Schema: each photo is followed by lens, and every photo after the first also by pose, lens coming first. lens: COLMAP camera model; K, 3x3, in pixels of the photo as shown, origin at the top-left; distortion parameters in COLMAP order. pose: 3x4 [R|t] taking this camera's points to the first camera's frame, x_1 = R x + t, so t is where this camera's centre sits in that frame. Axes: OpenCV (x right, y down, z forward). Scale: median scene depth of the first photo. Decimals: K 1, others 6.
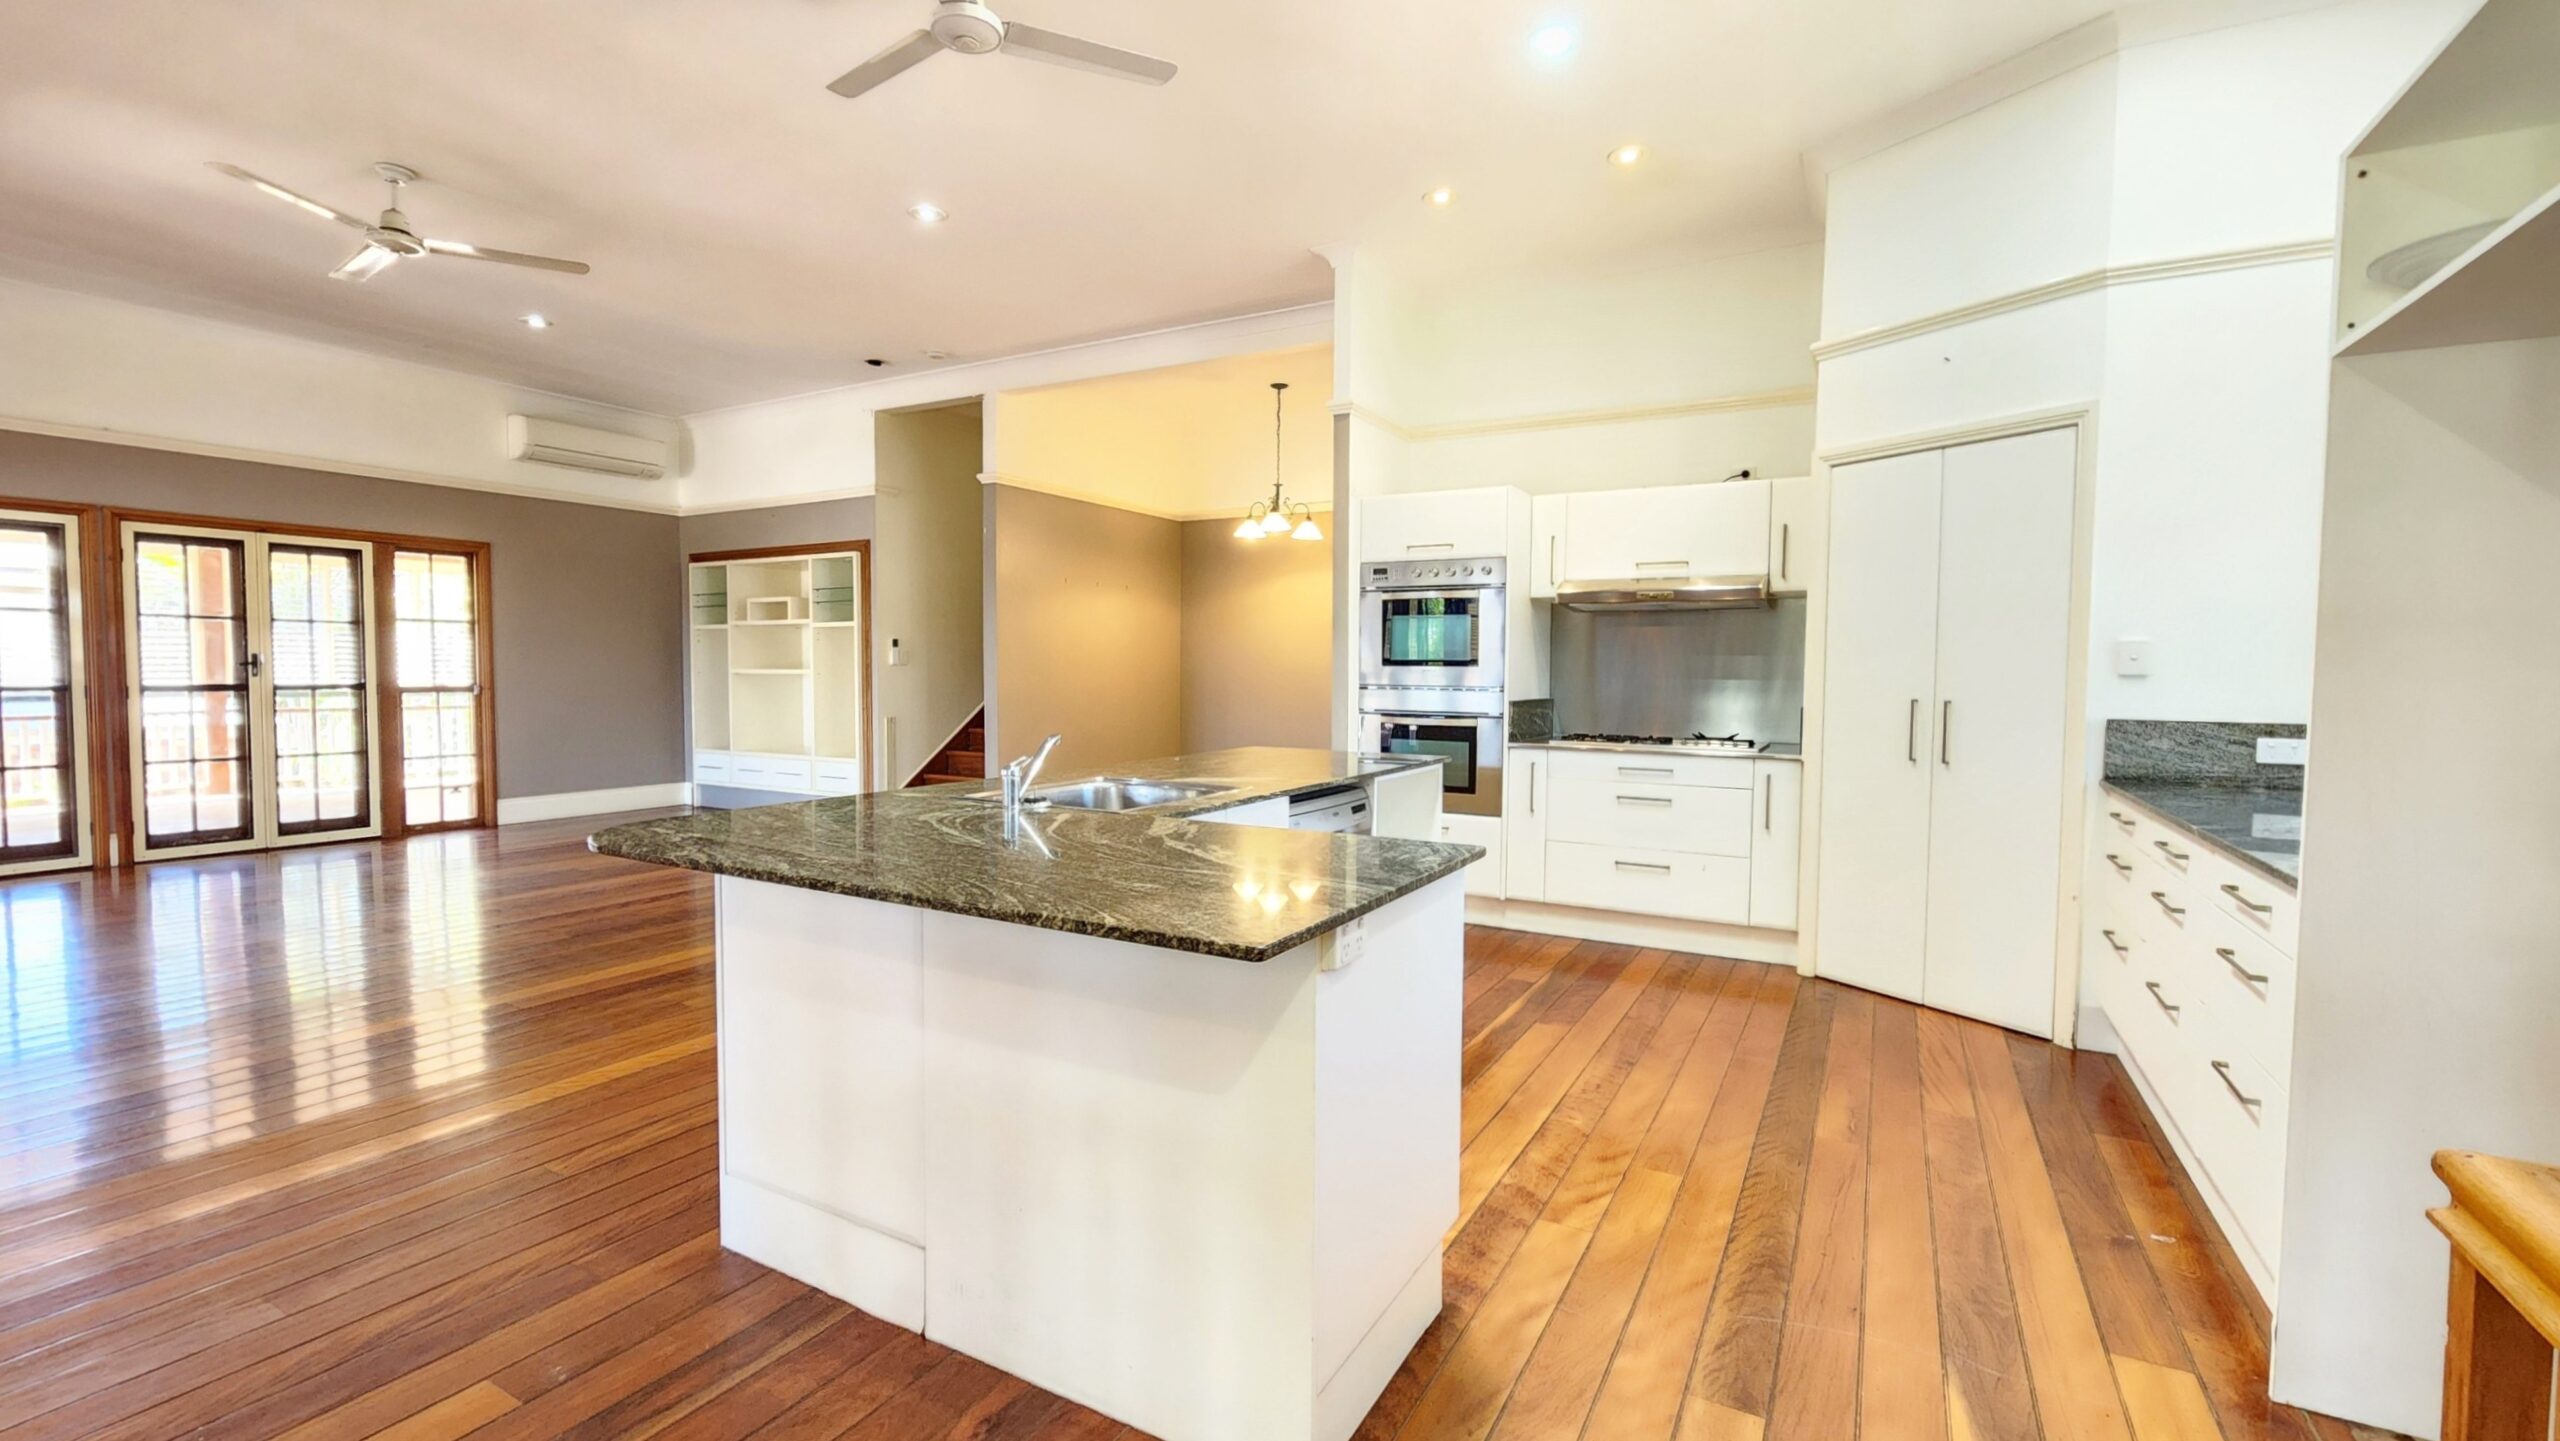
lens RADIAL K [[1083.4, 0, 1269.1], [0, 1083.4, 720.3], [0, 0, 1]] dist [-0.000401, 0.000213]
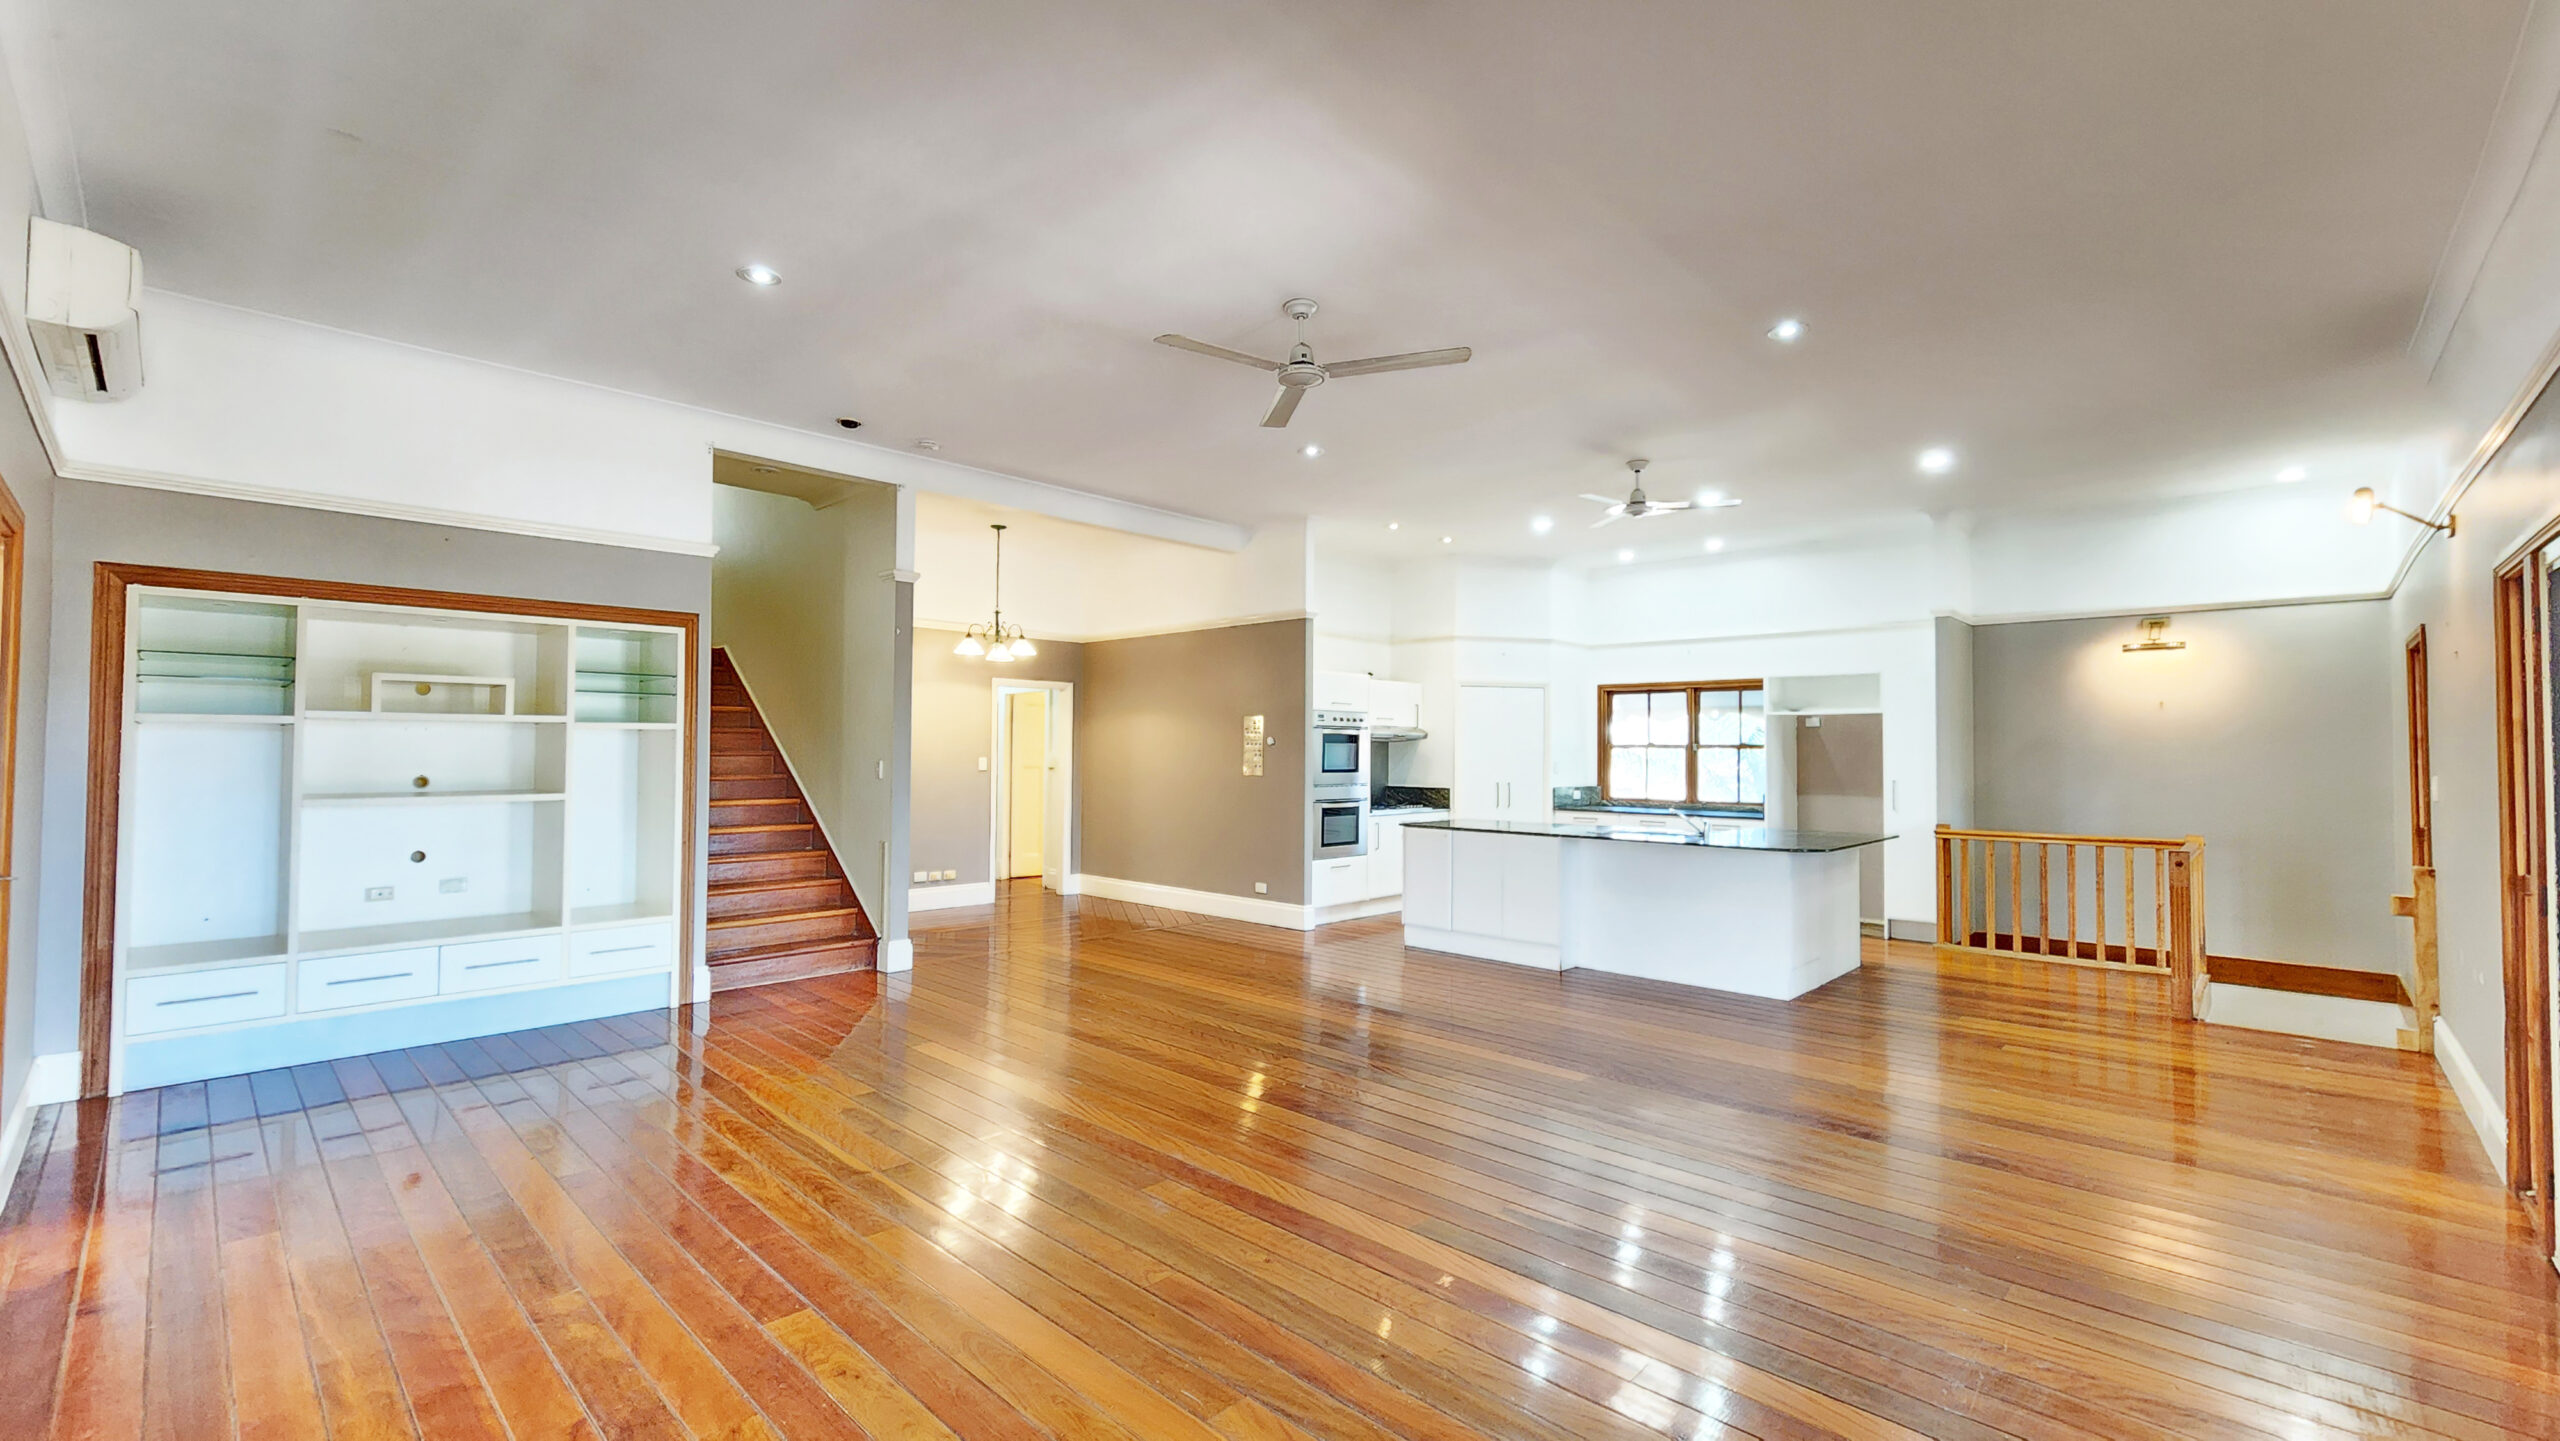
lens RADIAL K [[1057.5, 0, 1267.7], [0, 1057.5, 718.1], [0, 0, 1]] dist [0.003006, 0.000279]
pose [[0.246853, 0.025344, 0.968721, -1.046917], [0.044706, 0.998296, -0.037510, -0.054845], [-0.968021, 0.052567, 0.245300, 0.484645]]
